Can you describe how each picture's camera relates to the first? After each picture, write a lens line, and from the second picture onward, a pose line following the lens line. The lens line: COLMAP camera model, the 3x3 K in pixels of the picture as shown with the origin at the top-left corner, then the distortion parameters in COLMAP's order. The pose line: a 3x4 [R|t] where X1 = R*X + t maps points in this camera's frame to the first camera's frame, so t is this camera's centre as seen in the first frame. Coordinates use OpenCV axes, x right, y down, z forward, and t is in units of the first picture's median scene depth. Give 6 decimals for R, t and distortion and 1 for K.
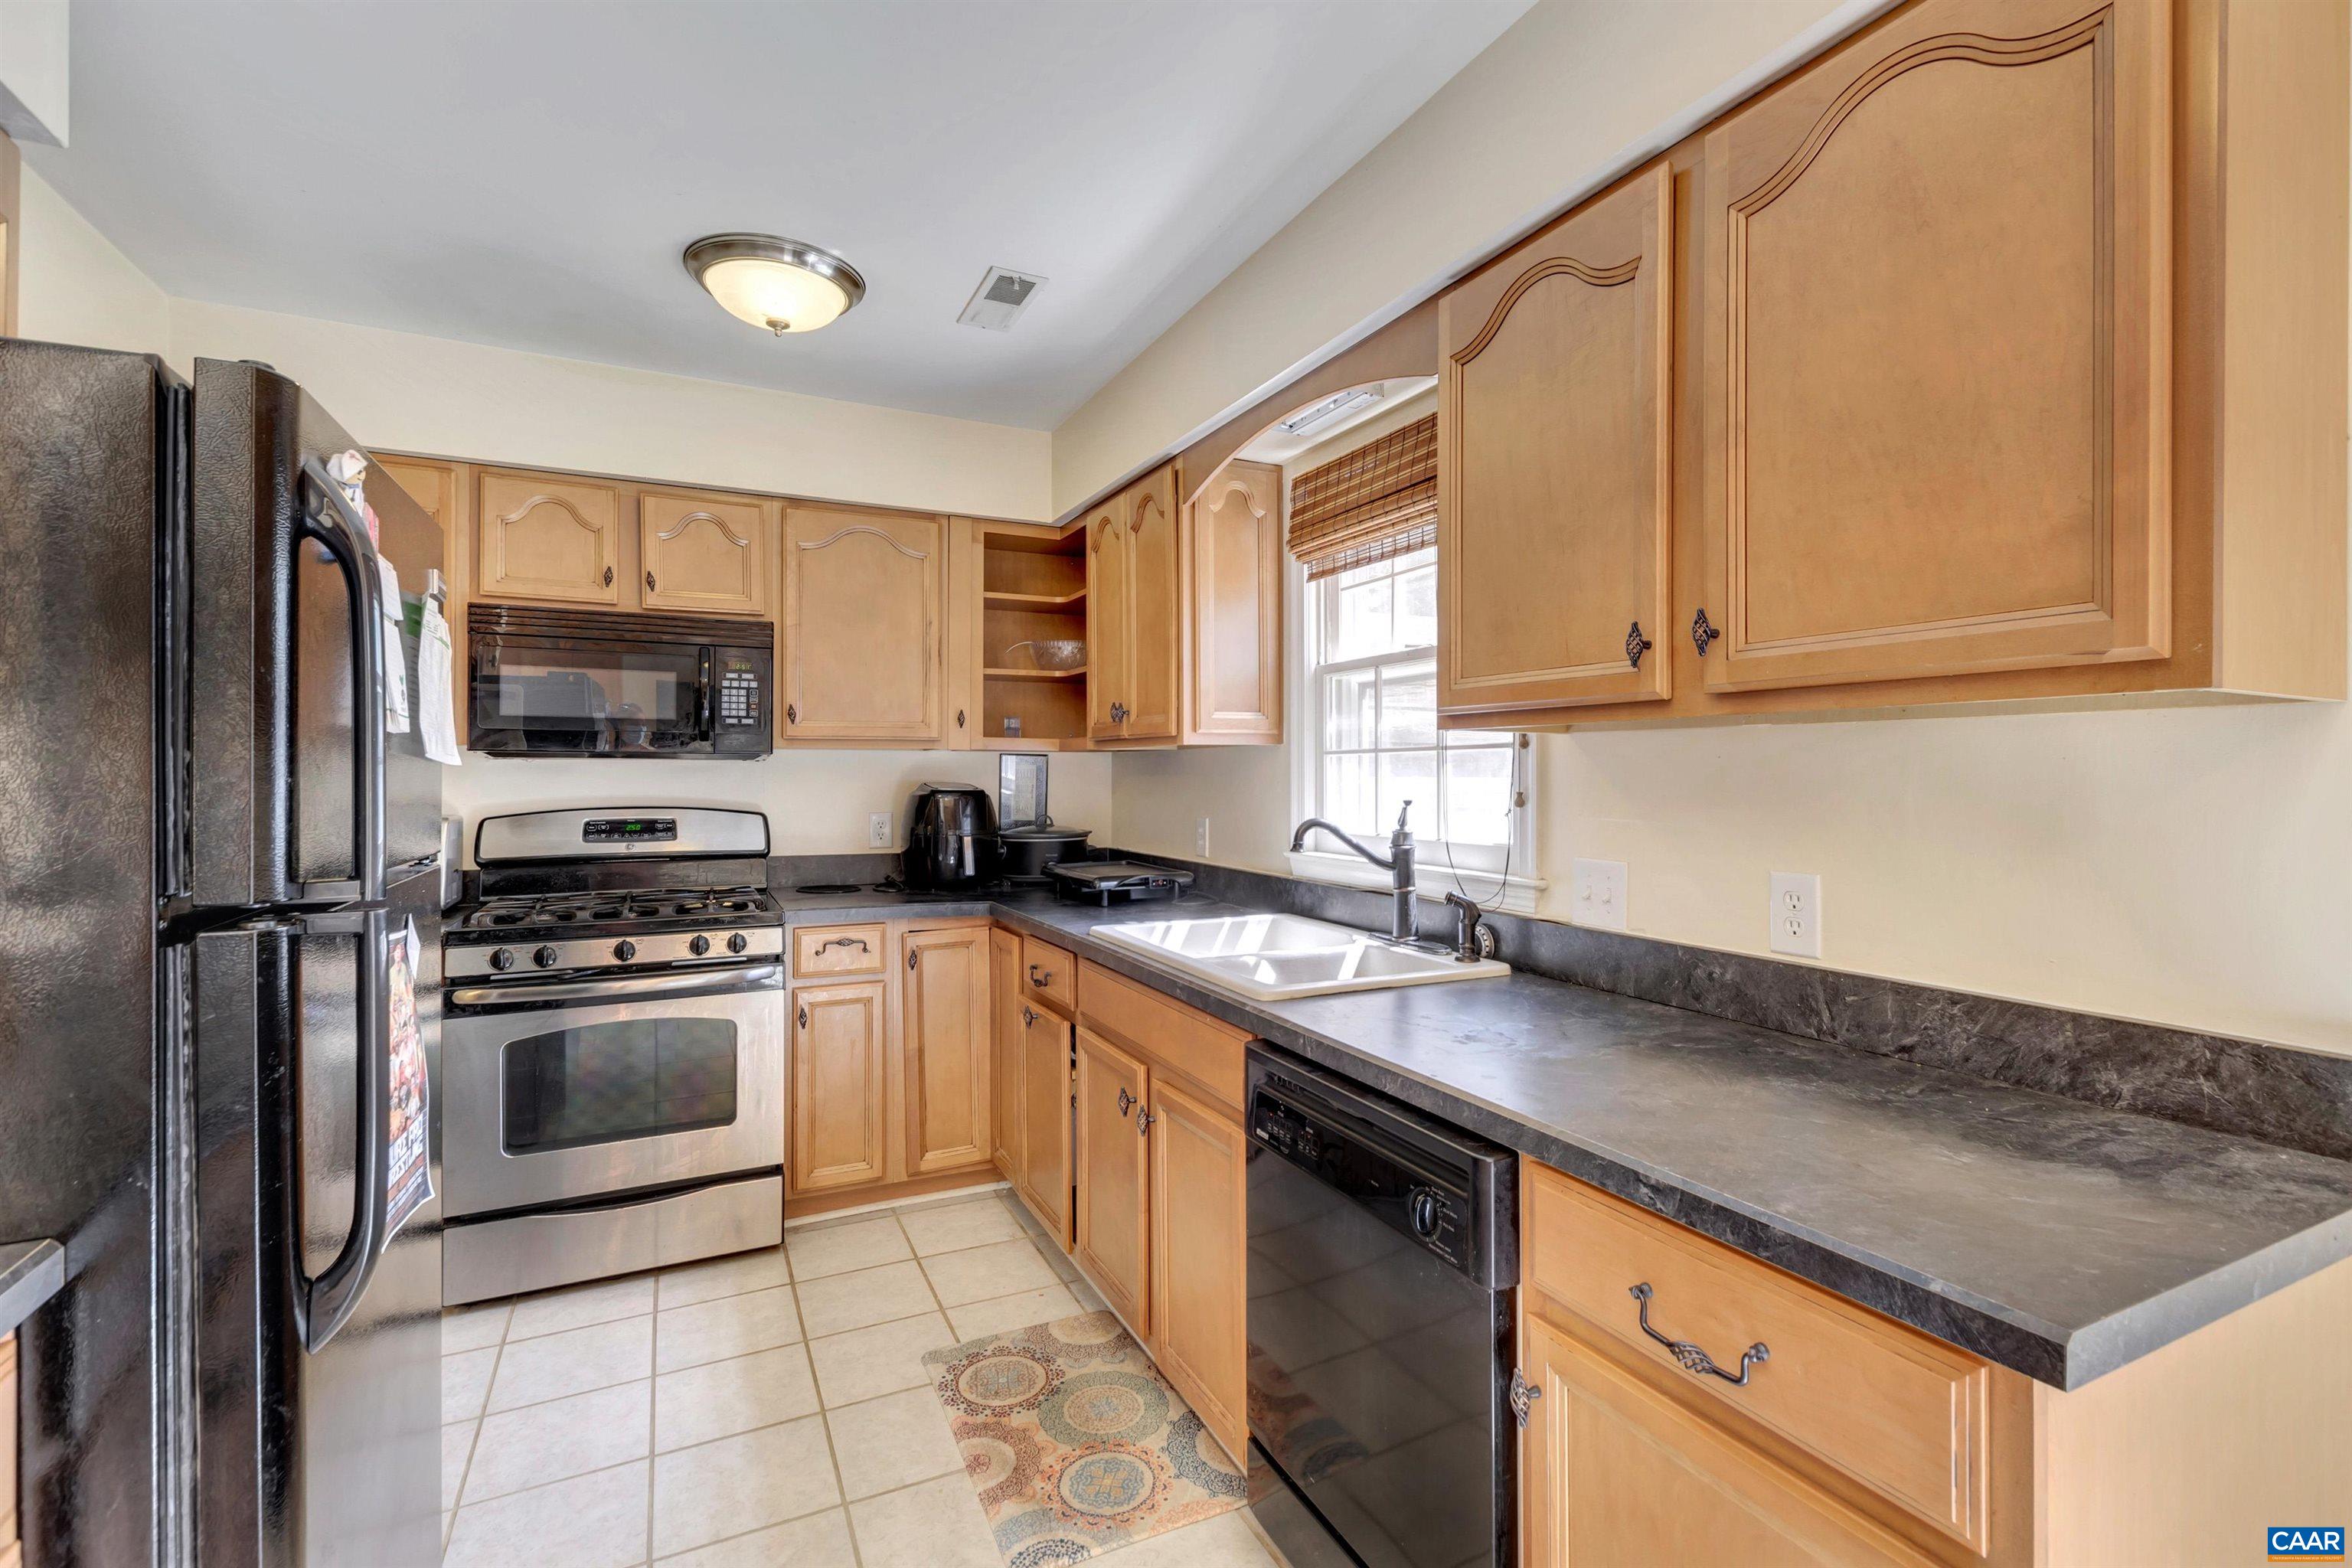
lens RADIAL K [[1051.4, 0, 1182.1], [0, 1051.4, 765.0], [0, 0, 1]] dist [0.006830, -0.003332]
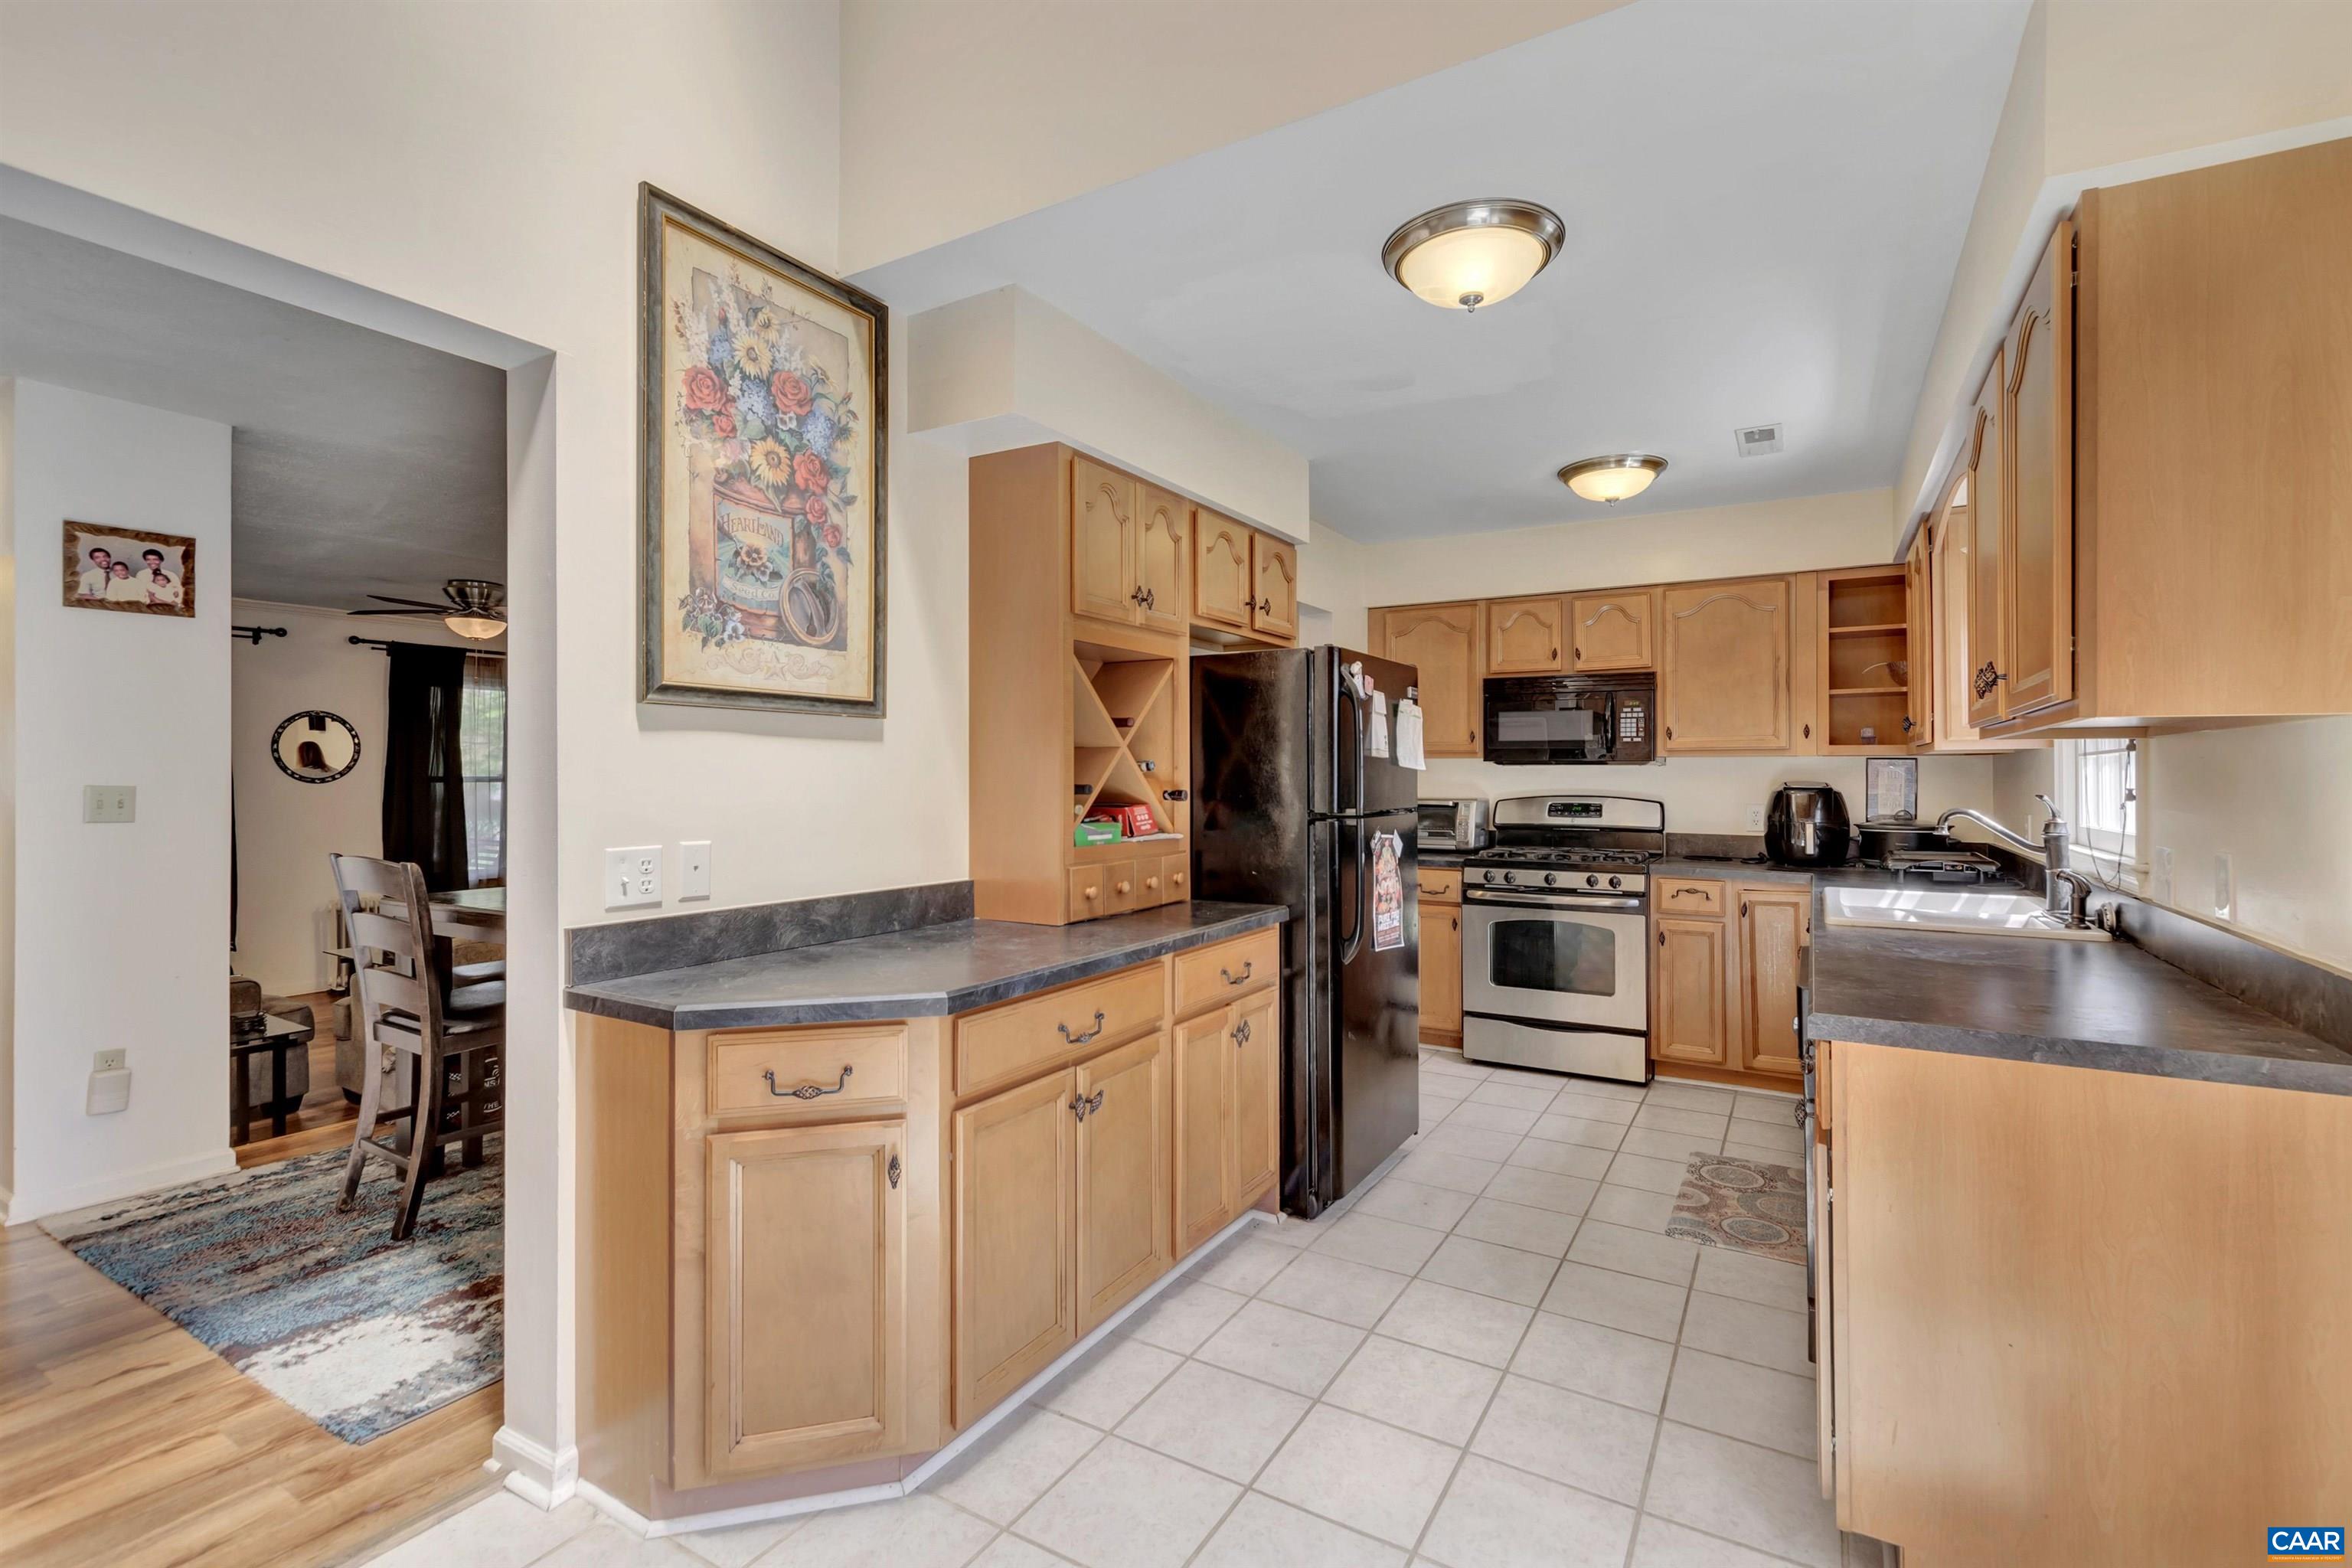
lens RADIAL K [[1051.4, 0, 1176.5], [0, 1051.4, 782.0], [0, 0, 1]] dist [0.006830, -0.003332]
pose [[0.524896, 0.005619, -0.851148, 0.528587], [0.004398, 0.999947, 0.009314, 0.002041], [0.851155, -0.008632, 0.524844, -0.352935]]
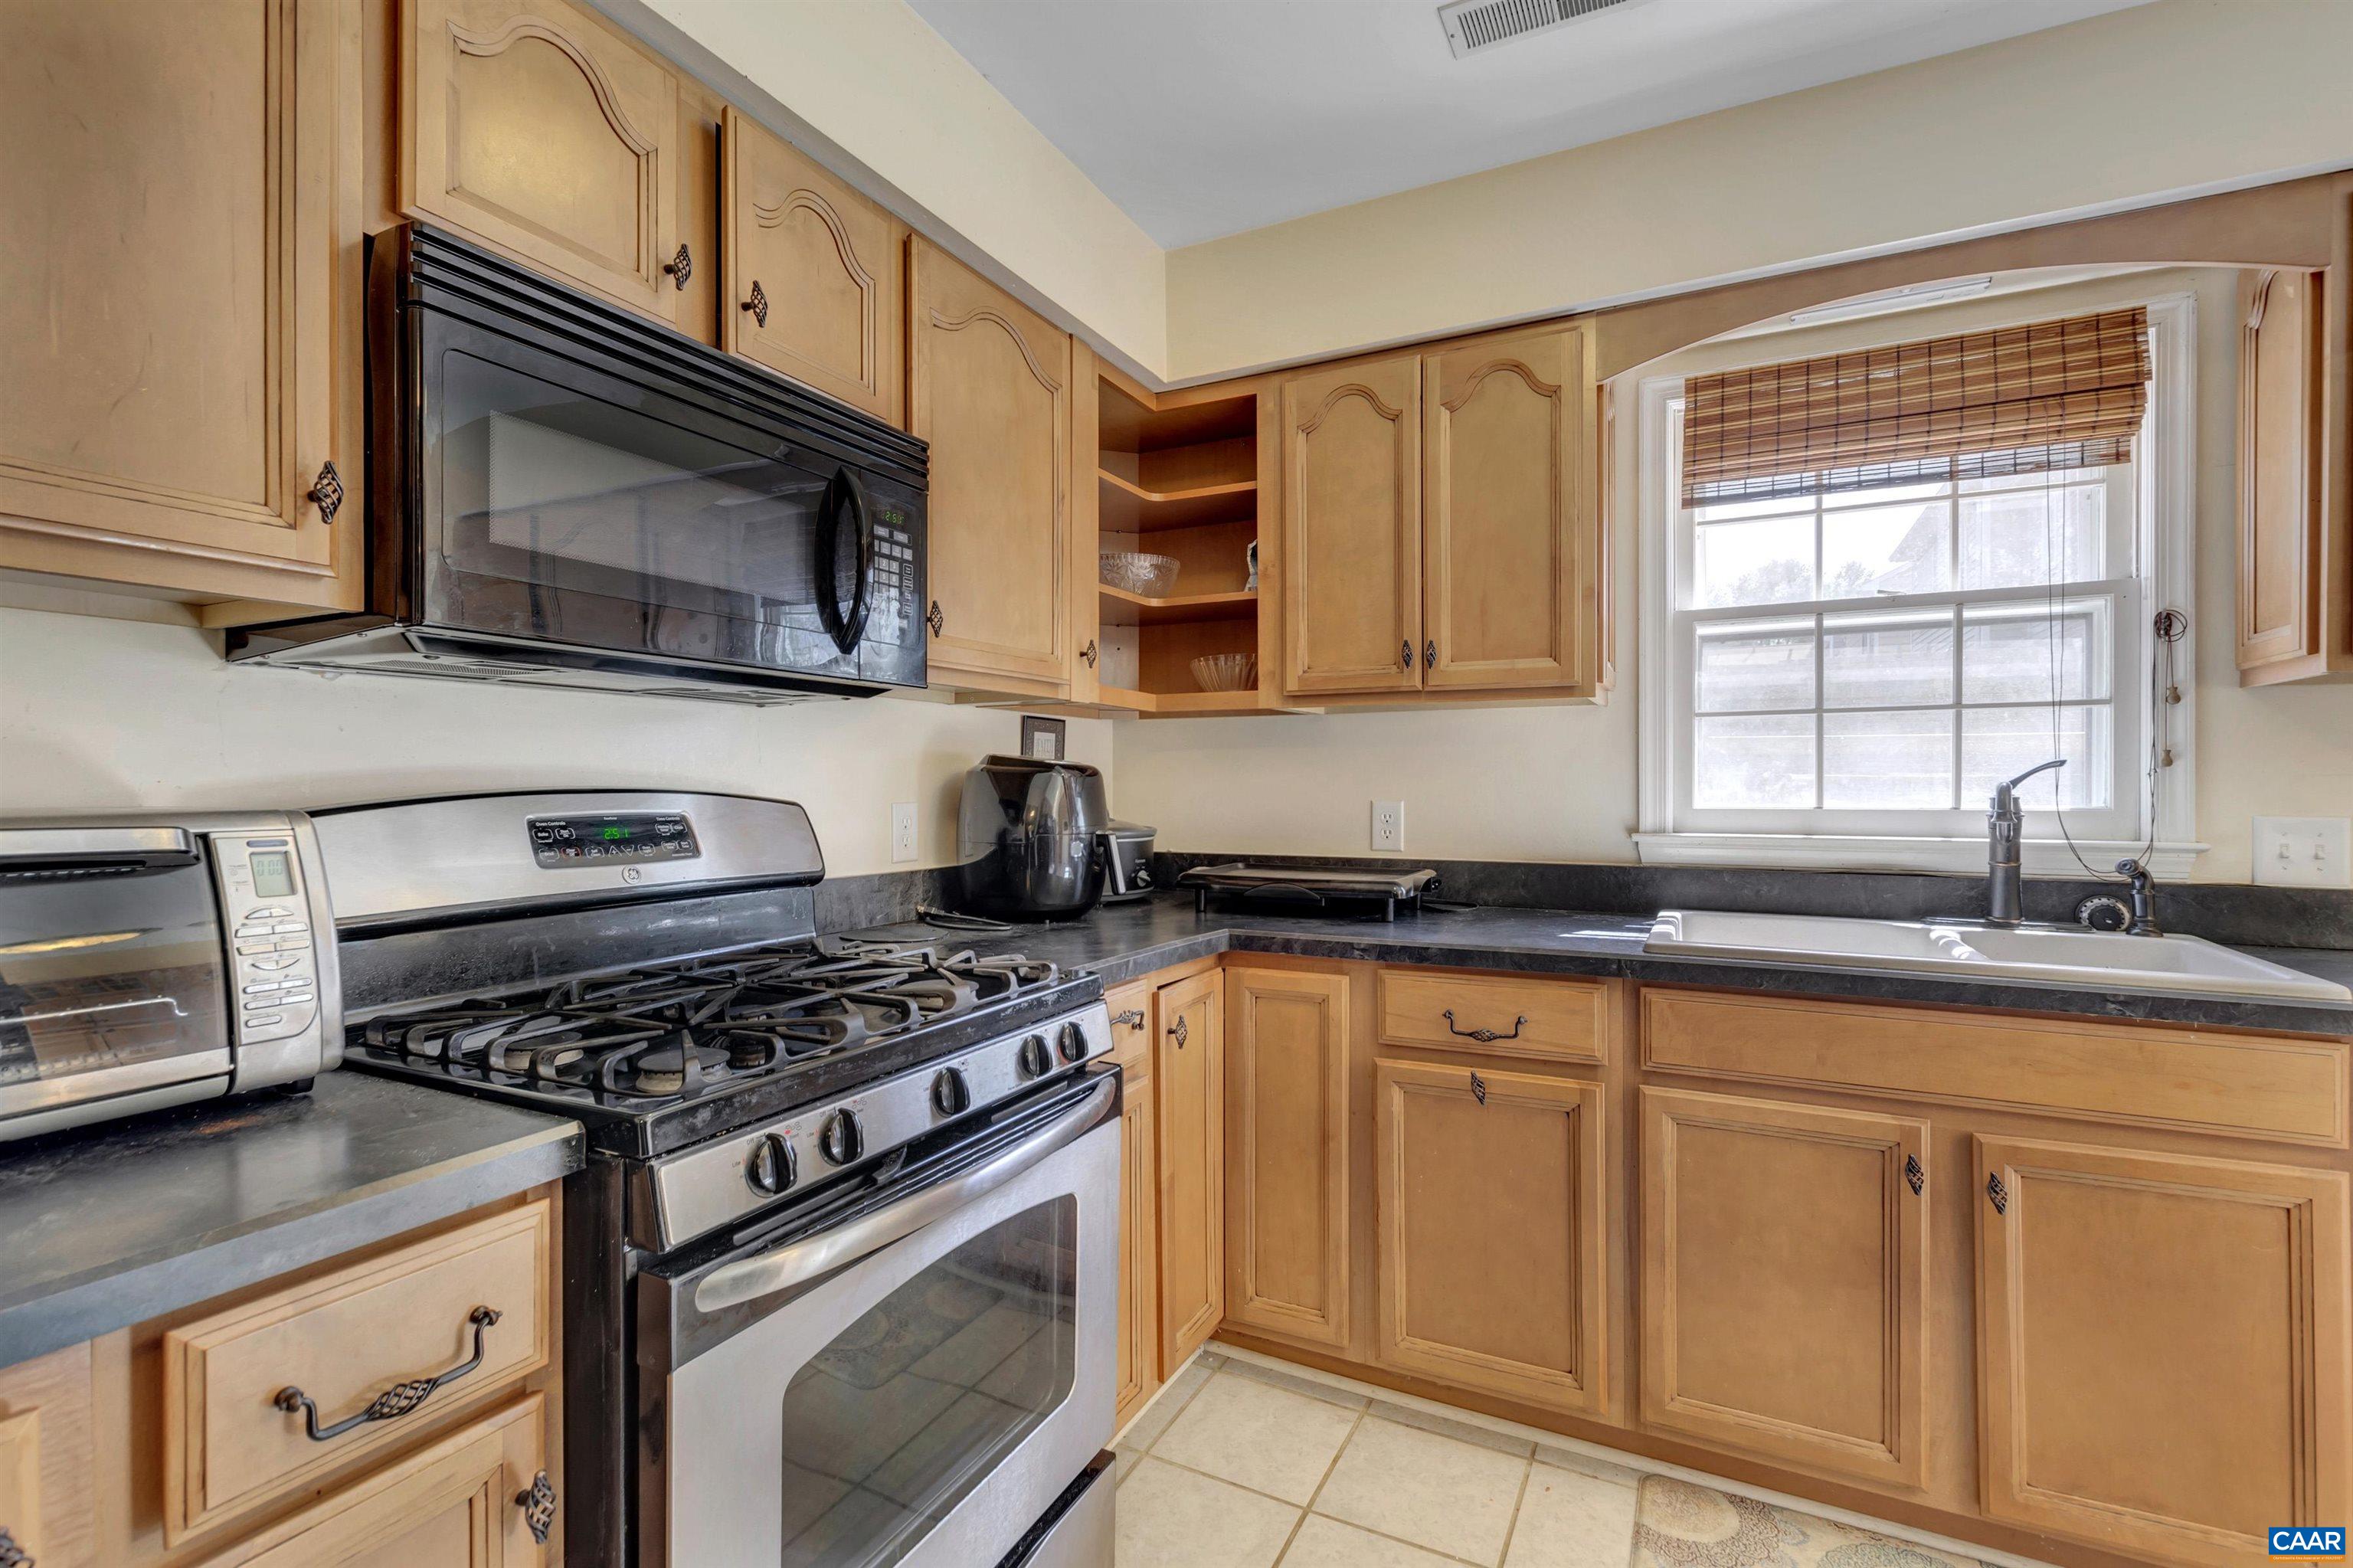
lens RADIAL K [[1051.9, 0, 1170.1], [0, 1051.9, 787.5], [0, 0, 1]] dist [0.006830, -0.003332]
pose [[0.808475, -0.002317, 0.588525, -0.623457], [-0.004717, 0.999935, 0.010417, 0.034918], [-0.588511, -0.011198, 0.808412, 0.502224]]
